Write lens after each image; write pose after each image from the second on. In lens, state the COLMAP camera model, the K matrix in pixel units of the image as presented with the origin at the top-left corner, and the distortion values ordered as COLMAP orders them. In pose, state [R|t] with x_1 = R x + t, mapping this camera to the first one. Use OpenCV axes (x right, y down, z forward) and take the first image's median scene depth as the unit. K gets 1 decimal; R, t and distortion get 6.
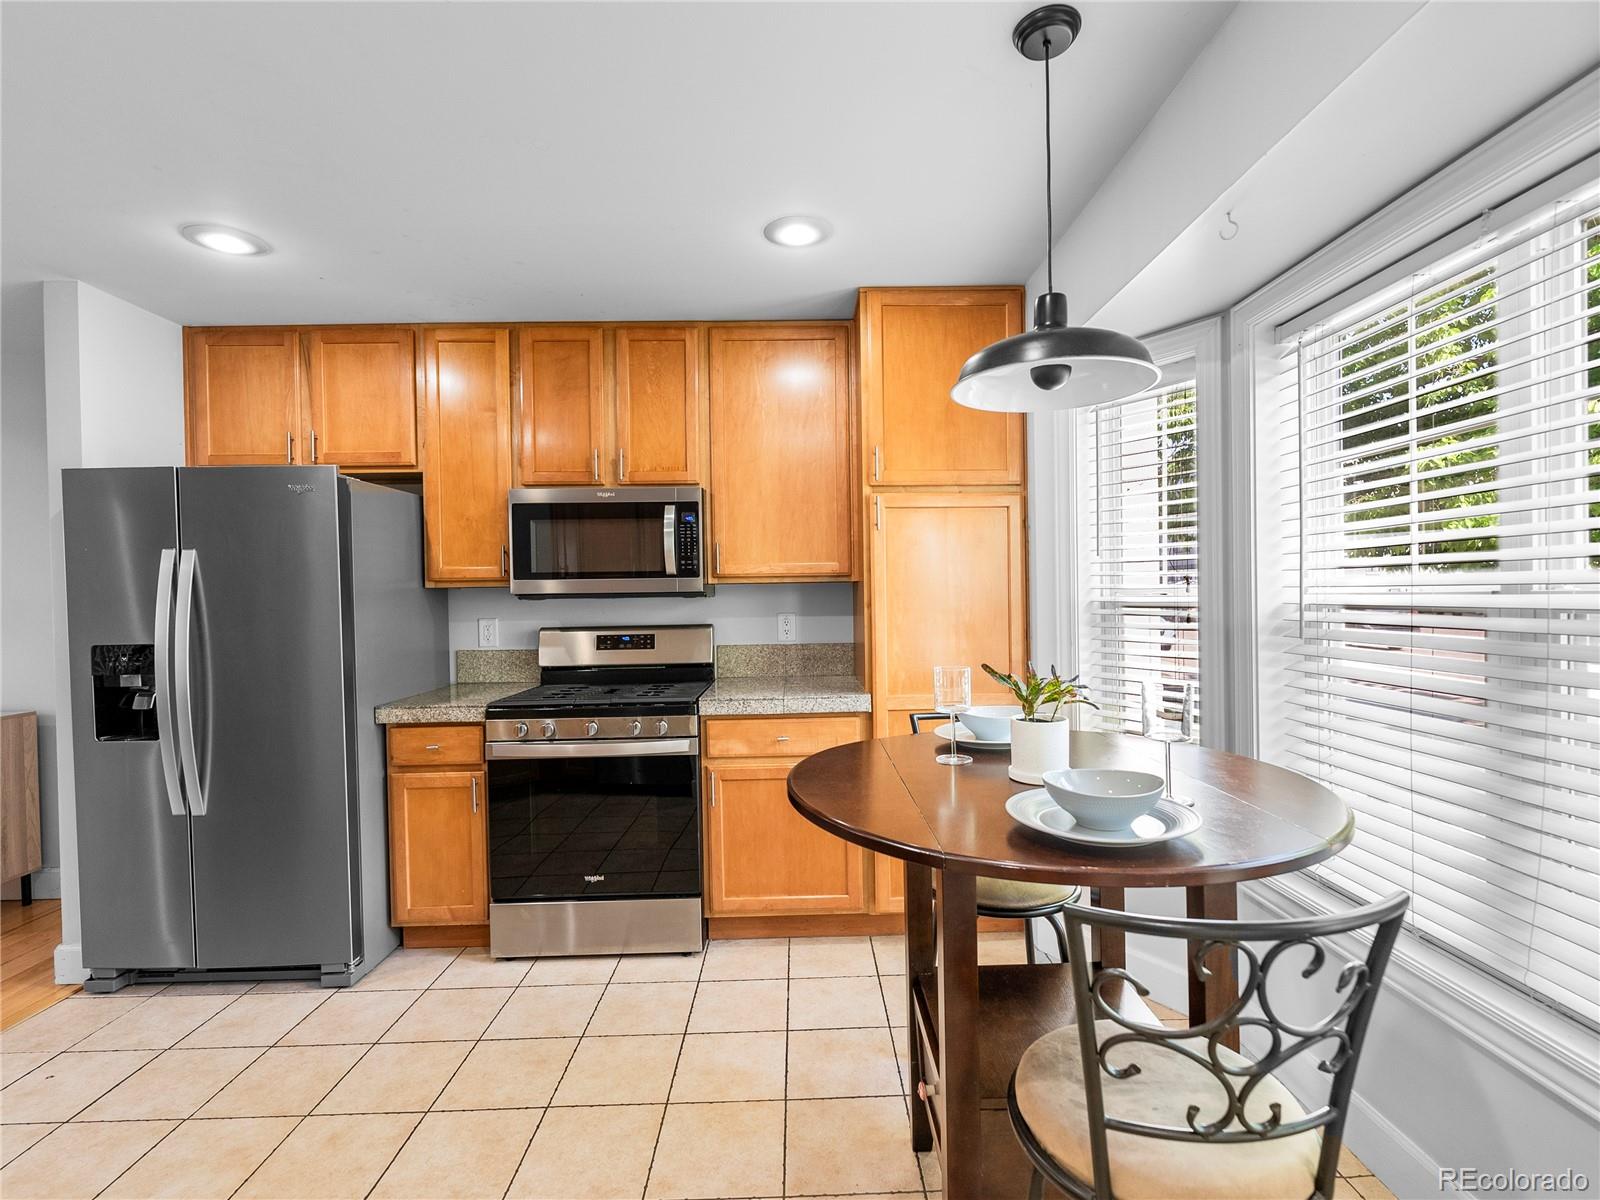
lens RADIAL K [[732.8, 0, 806.1], [0, 732.8, 605.8], [0, 0, 1]] dist [-0.000706, -0.000301]
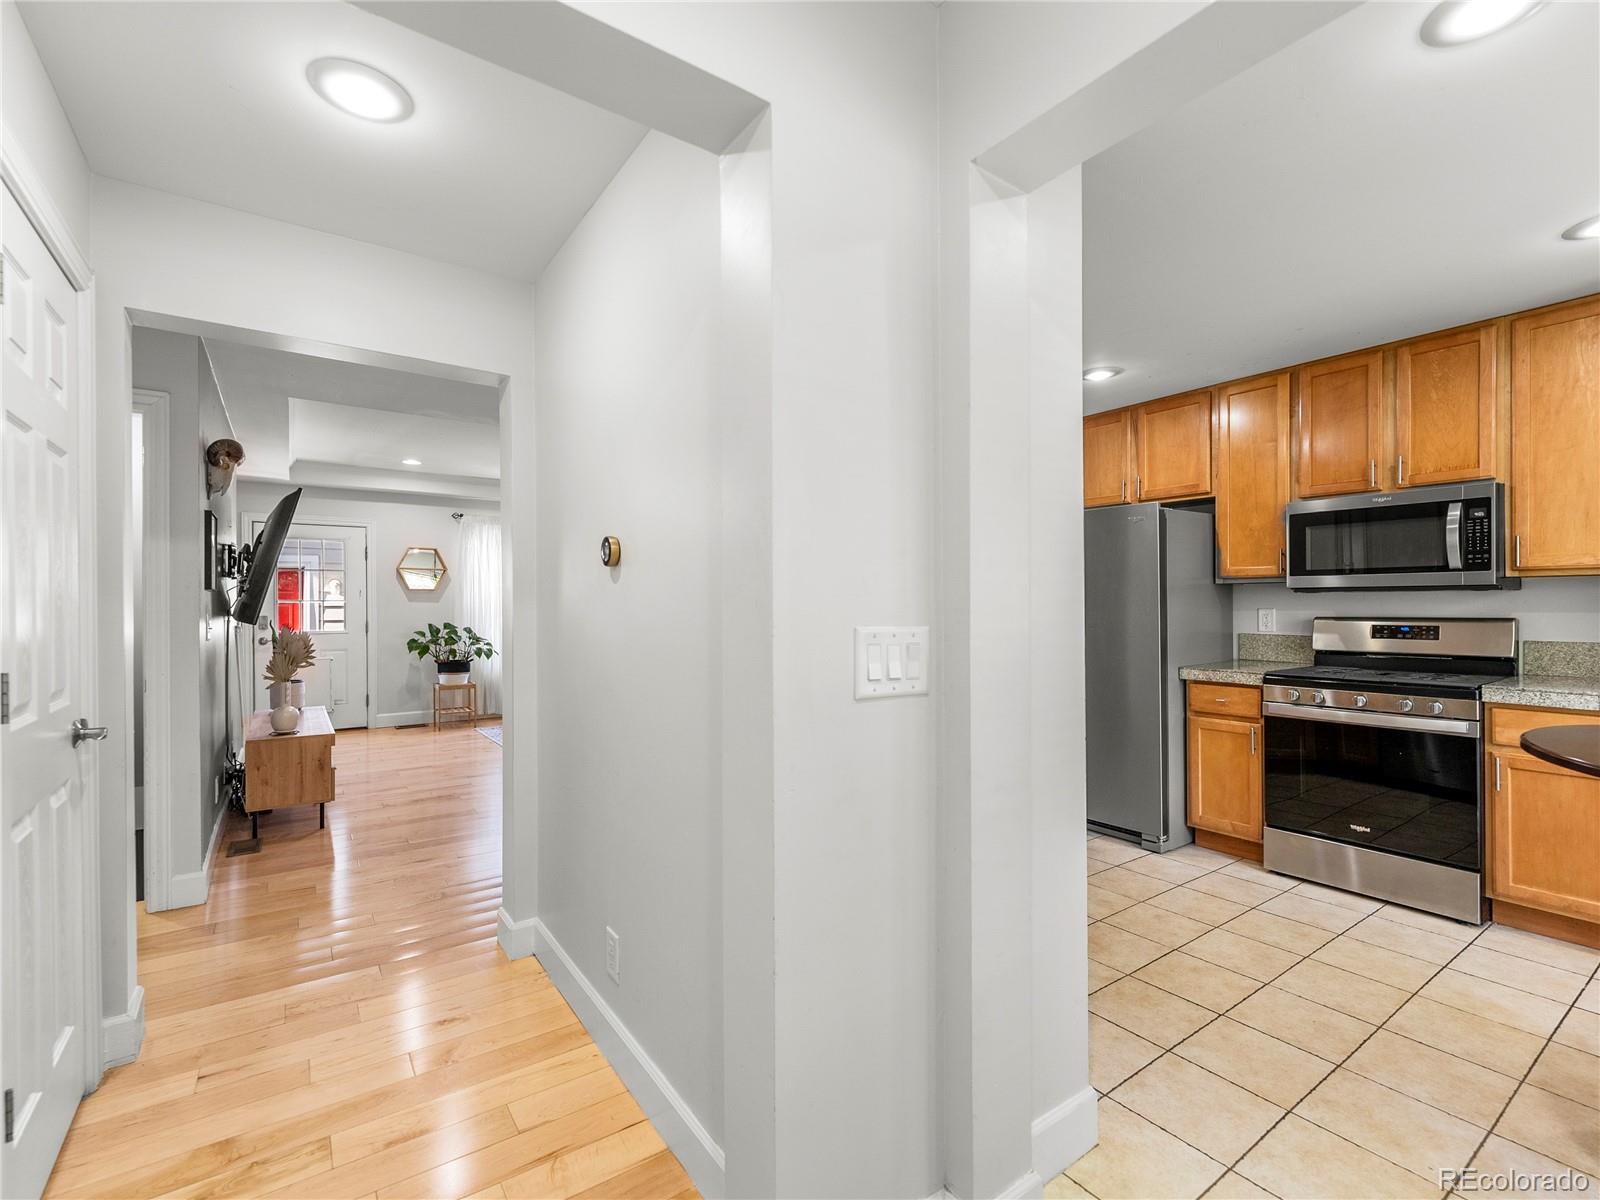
lens RADIAL K [[726.7, 0, 806.8], [0, 726.7, 605.3], [0, 0, 1]] dist [0.001009, -0.001487]
pose [[0.562721, 0.015100, -0.826509, 0.153368], [-0.014751, 0.999857, 0.008224, 0.015140], [0.826515, 0.007564, 0.562863, -0.355839]]
